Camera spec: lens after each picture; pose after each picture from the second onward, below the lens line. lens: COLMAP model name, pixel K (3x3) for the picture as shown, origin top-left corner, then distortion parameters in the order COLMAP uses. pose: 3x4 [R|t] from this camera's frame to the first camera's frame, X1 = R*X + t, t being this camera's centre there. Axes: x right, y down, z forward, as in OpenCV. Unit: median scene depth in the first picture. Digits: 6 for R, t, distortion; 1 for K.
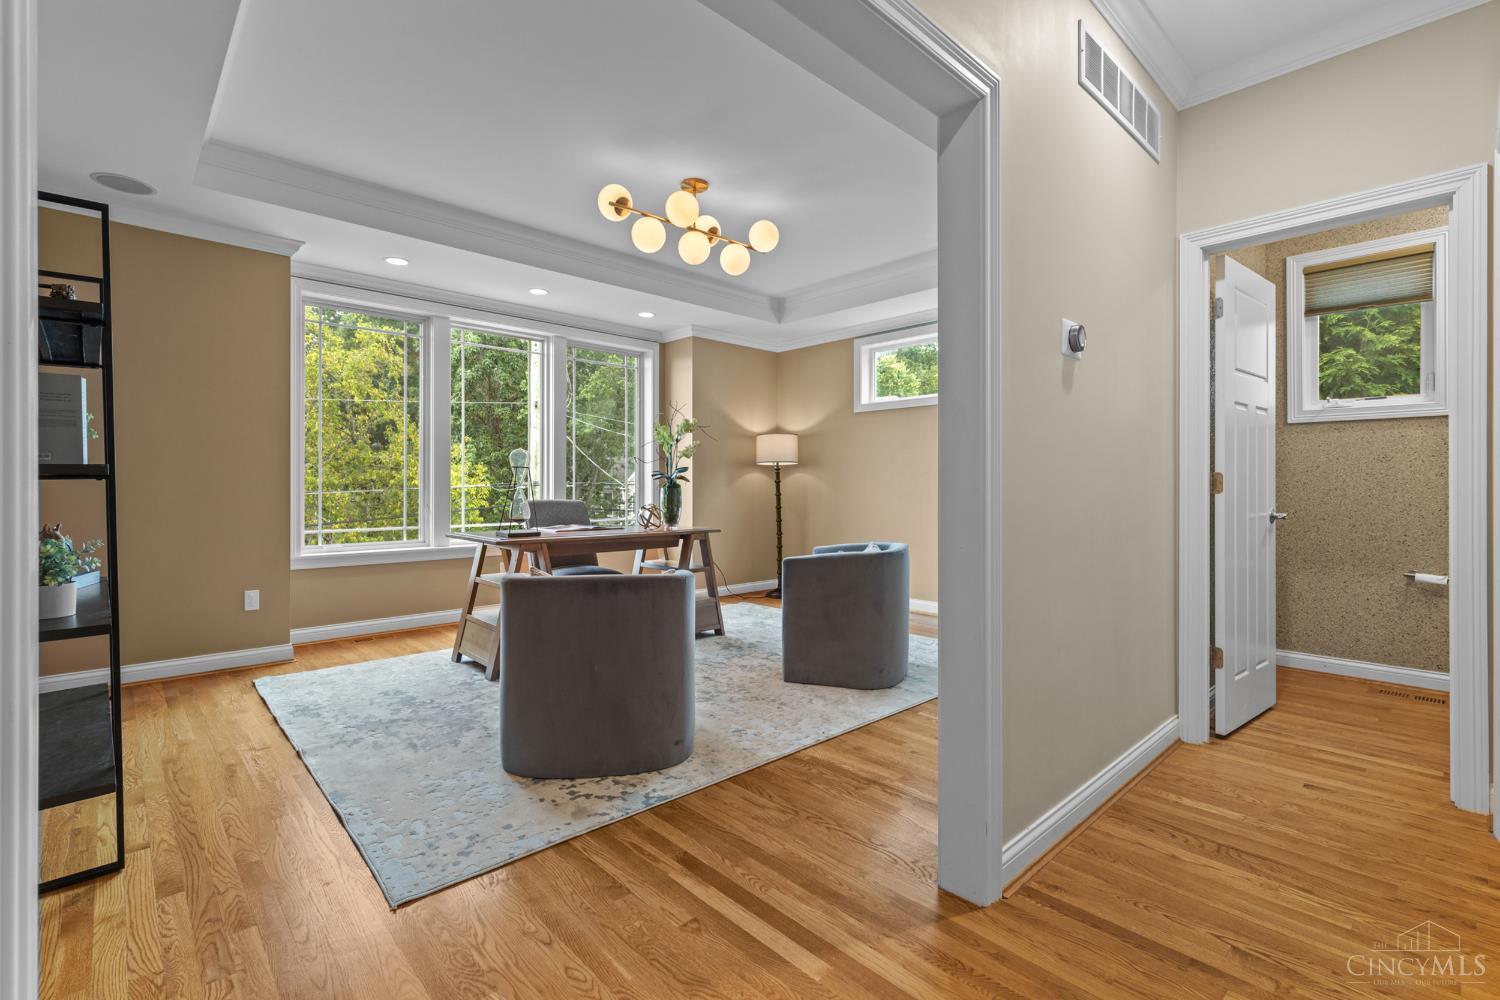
lens RADIAL K [[678.3, 0, 743.0], [0, 678.3, 492.9], [0, 0, 1]] dist [-0.001198, 0.000045]
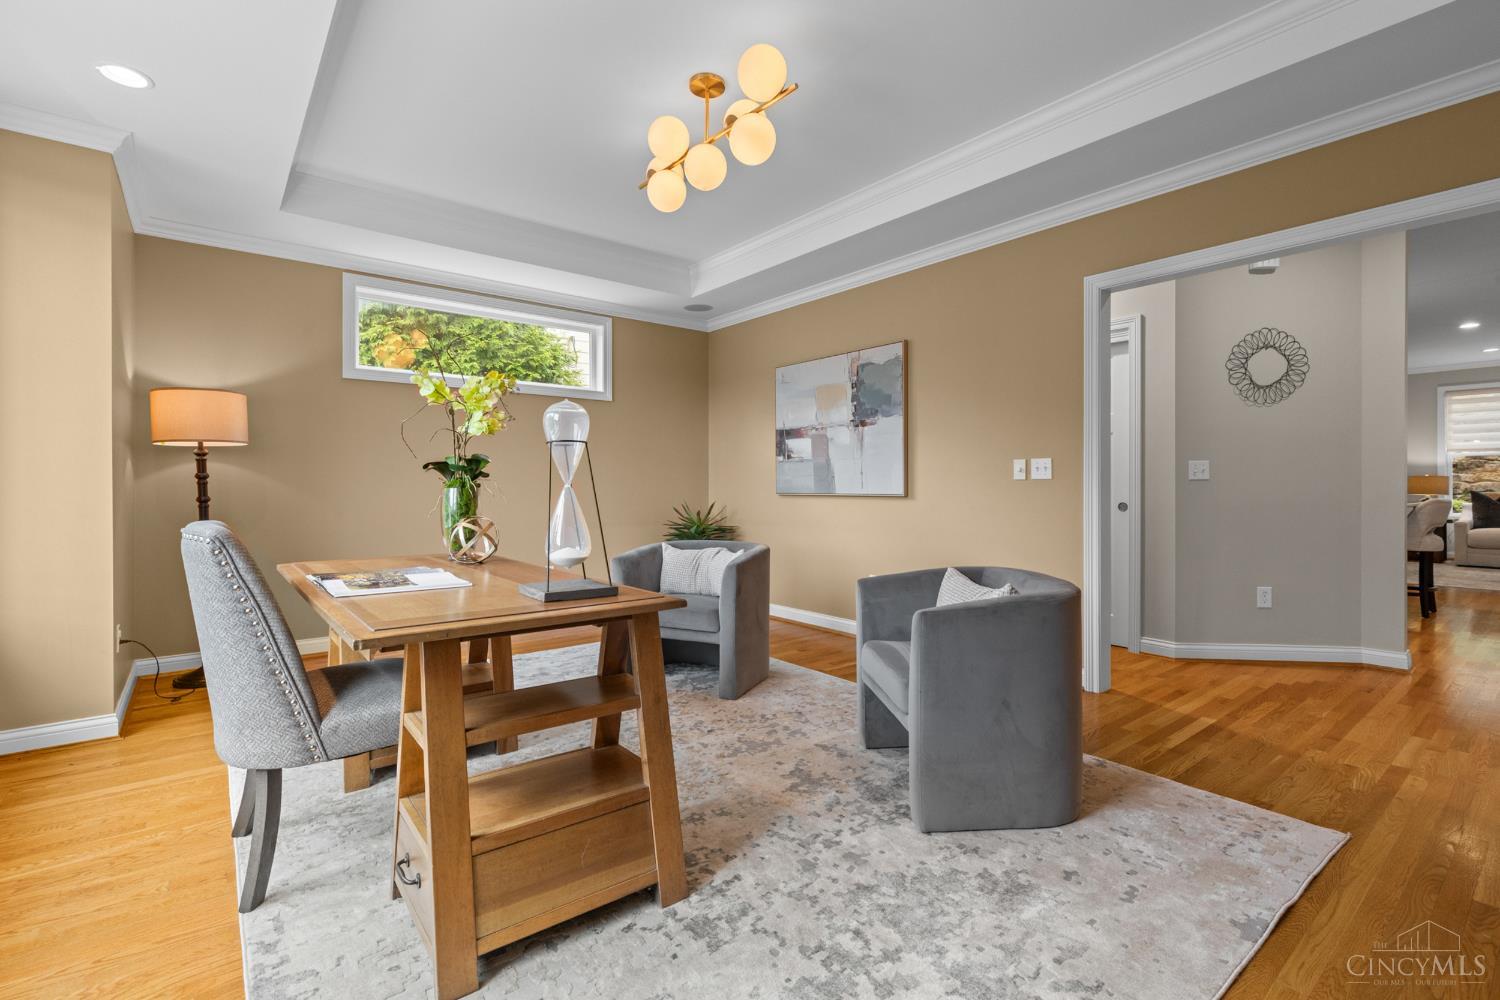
lens RADIAL K [[678.3, 0, 740.5], [0, 678.3, 489.9], [0, 0, 1]] dist [-0.001198, 0.000045]
pose [[0.073623, -0.002561, 0.997283, -0.967471], [0.010820, 0.999940, 0.001769, -0.002244], [-0.997227, 0.010660, 0.073647, 1.074445]]
